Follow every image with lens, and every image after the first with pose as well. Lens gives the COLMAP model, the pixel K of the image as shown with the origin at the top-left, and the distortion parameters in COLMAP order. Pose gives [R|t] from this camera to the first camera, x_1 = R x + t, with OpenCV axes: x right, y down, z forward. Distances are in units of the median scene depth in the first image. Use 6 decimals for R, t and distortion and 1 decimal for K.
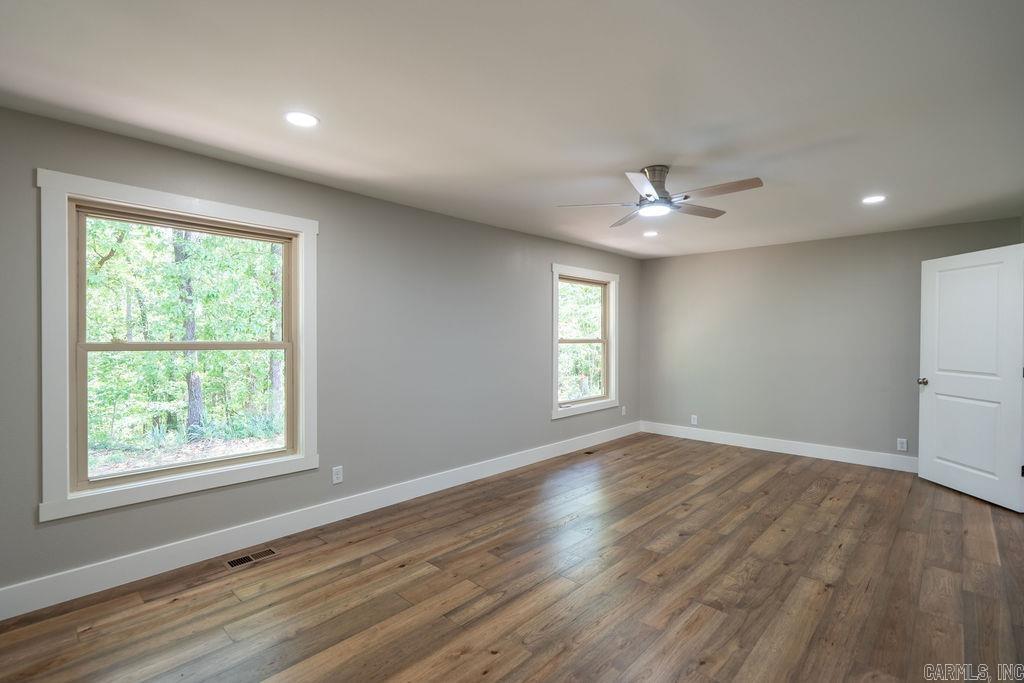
lens RADIAL K [[468.0, 0, 502.6], [0, 468.0, 343.5], [0, 0, 1]] dist [-0.005477, 0.003709]
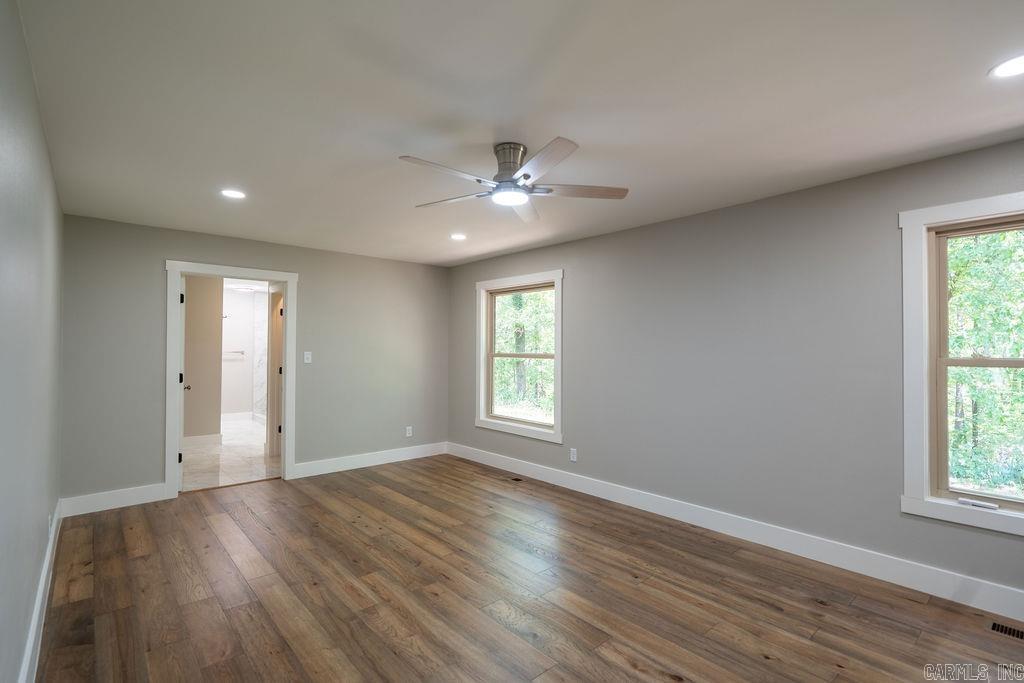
lens RADIAL K [[468.0, 0, 522.9], [0, 468.0, 343.5], [0, 0, 1]] dist [-0.005477, 0.003709]
pose [[-0.045759, -0.013596, -0.998860, 0.983335], [-0.018346, 0.999750, -0.012768, -0.014720], [0.998784, 0.017741, -0.045997, 0.912685]]
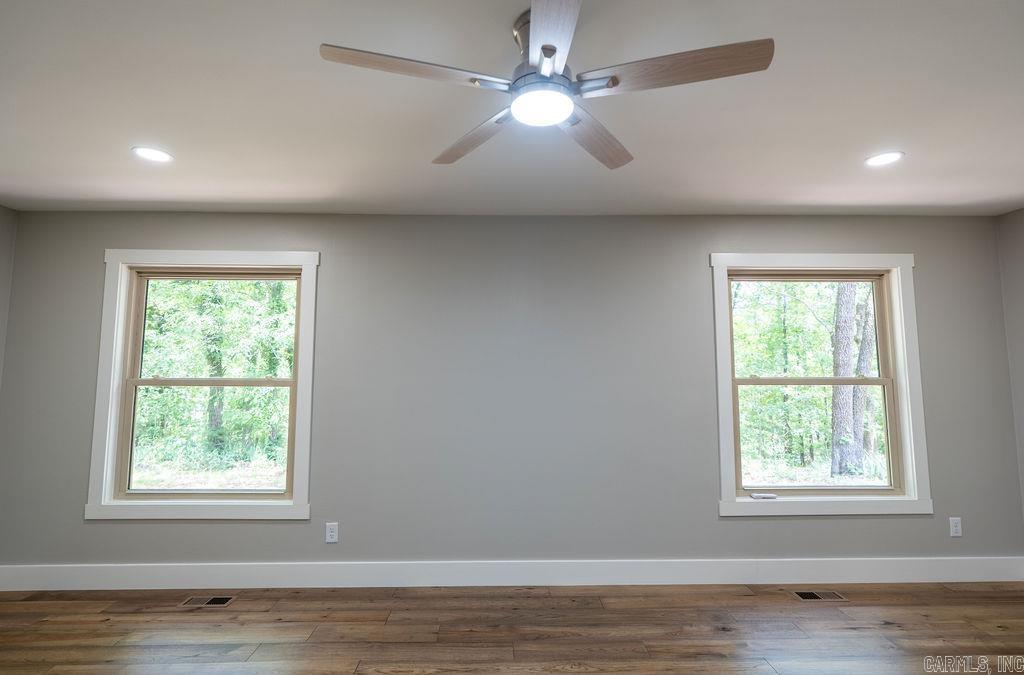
lens RADIAL K [[488.1, 0, 505.3], [0, 488.1, 329.0], [0, 0, 1]] dist [-0.003655, 0.001786]
pose [[0.714356, -0.063682, -0.696879, 0.537982], [-0.009550, 0.994871, -0.100702, -0.008322], [0.699717, 0.078592, 0.710084, 0.550119]]
